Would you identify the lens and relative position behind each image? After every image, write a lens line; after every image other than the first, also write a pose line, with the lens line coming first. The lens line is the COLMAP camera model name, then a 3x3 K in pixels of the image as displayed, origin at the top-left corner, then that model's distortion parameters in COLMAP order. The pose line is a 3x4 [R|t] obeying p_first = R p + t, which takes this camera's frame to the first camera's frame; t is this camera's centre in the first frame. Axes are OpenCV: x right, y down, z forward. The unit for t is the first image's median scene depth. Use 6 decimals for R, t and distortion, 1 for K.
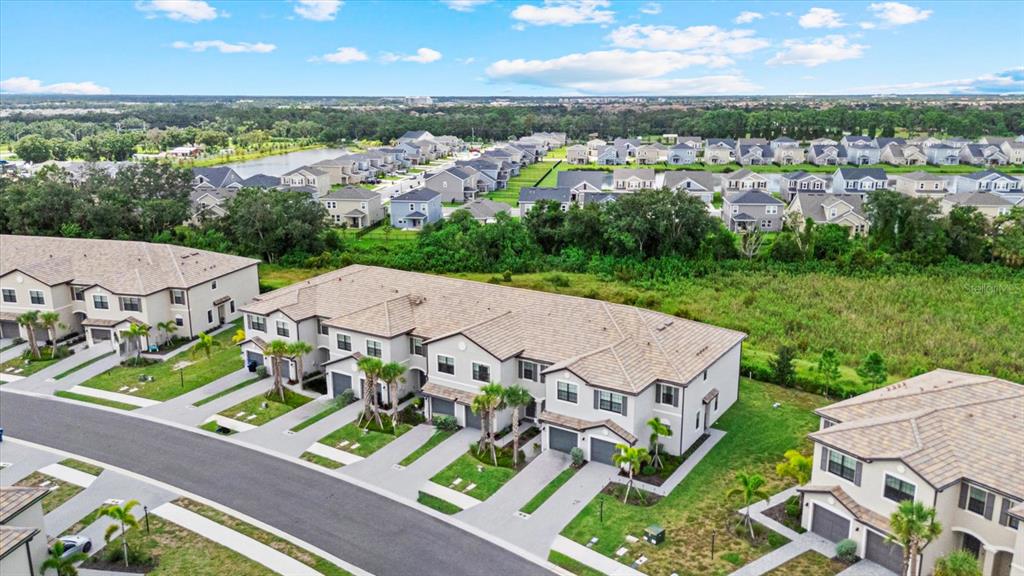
lens RADIAL K [[781.3, 0, 511.8], [0, 781.3, 279.8], [0, 0, 1]] dist [0.053498, -0.024099]
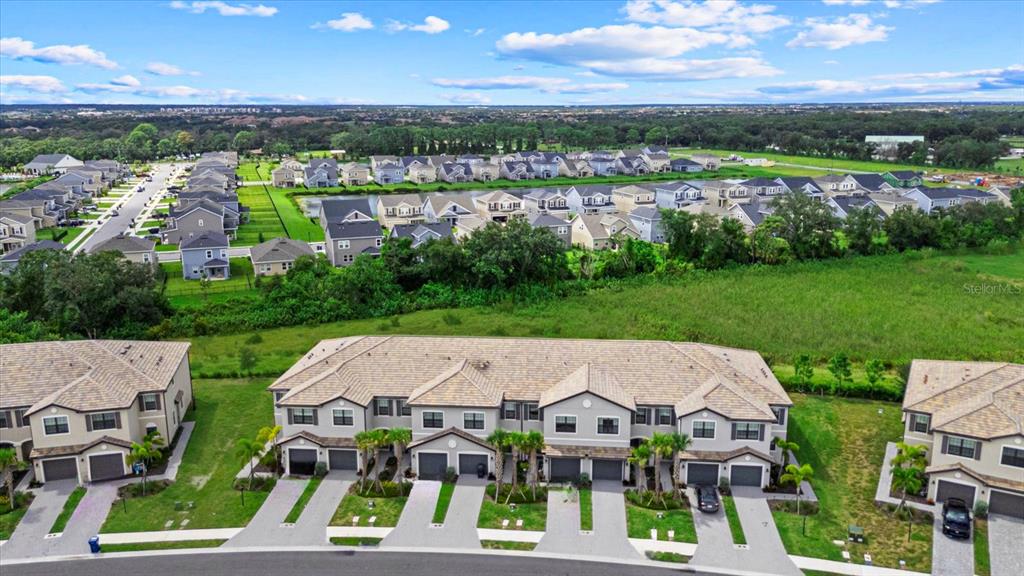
lens RADIAL K [[781.3, 0, 508.5], [0, 781.3, 295.5], [0, 0, 1]] dist [0.053498, -0.024099]
pose [[0.888245, -0.110499, 0.445882, -0.533002], [0.106976, 0.993709, 0.033154, -0.091784], [-0.446741, 0.018250, 0.894477, 0.099357]]
